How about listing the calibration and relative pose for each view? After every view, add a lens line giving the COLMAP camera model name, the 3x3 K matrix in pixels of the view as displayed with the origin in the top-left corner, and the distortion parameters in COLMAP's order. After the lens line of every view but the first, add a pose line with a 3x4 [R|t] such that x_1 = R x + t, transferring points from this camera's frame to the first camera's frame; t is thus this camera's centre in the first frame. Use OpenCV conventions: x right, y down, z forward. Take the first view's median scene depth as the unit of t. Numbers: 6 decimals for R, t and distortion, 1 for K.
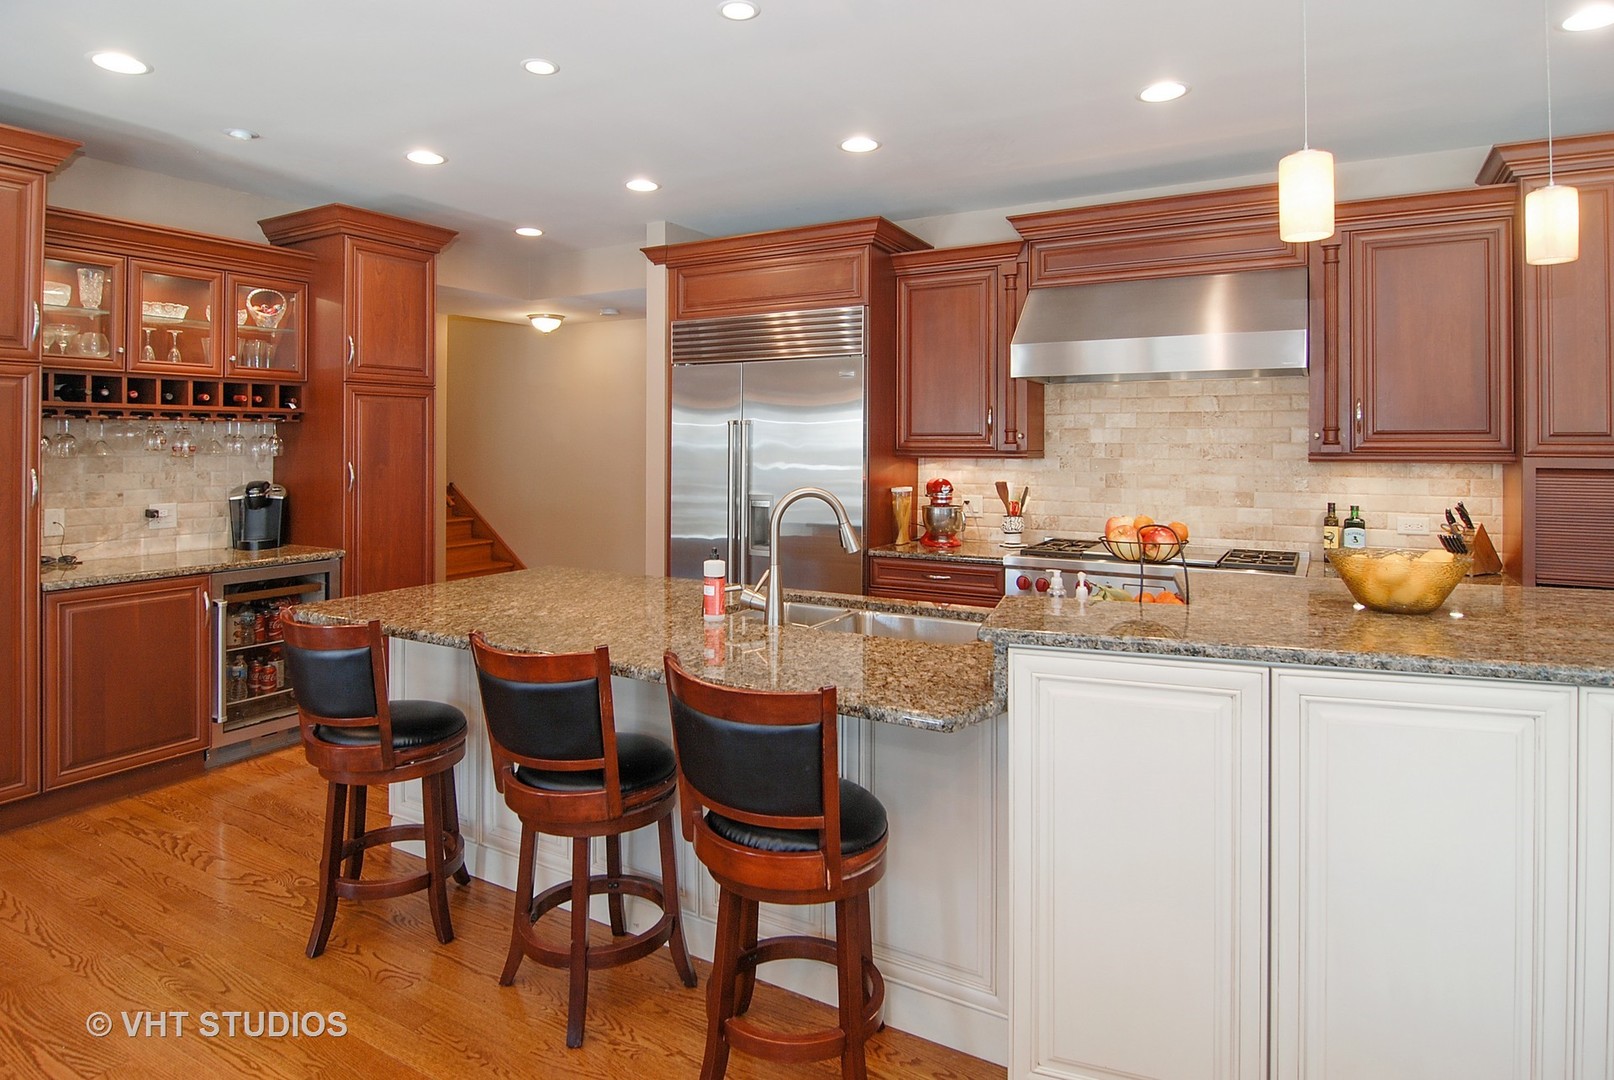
lens RADIAL K [[873.9, 0, 807.0], [0, 873.9, 440.1], [0, 0, 1]] dist [-0.001555, -0.000302]
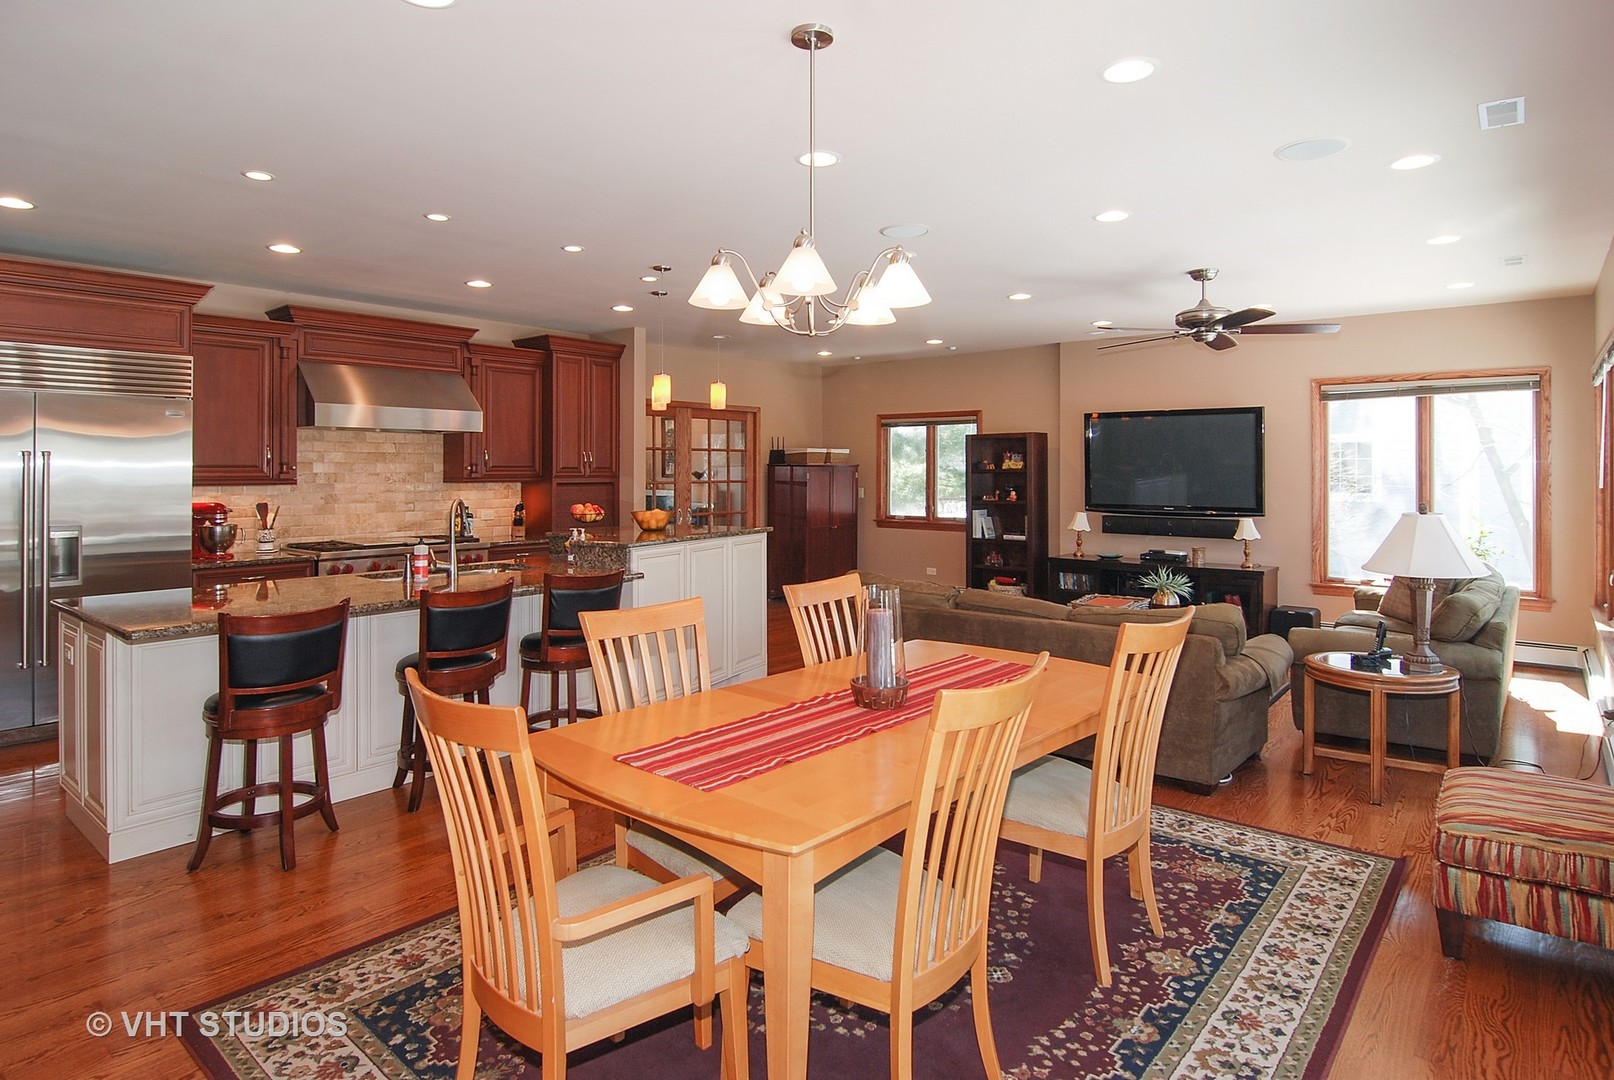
lens RADIAL K [[886.8, 0, 807.5], [0, 886.8, 511.2], [0, 0, 1]] dist [-0.001138, 0.000758]
pose [[0.149611, -0.045893, 0.987679, -1.030516], [-0.004381, 0.998882, 0.047078, -0.005828], [-0.988735, -0.011370, 0.149243, 0.009539]]
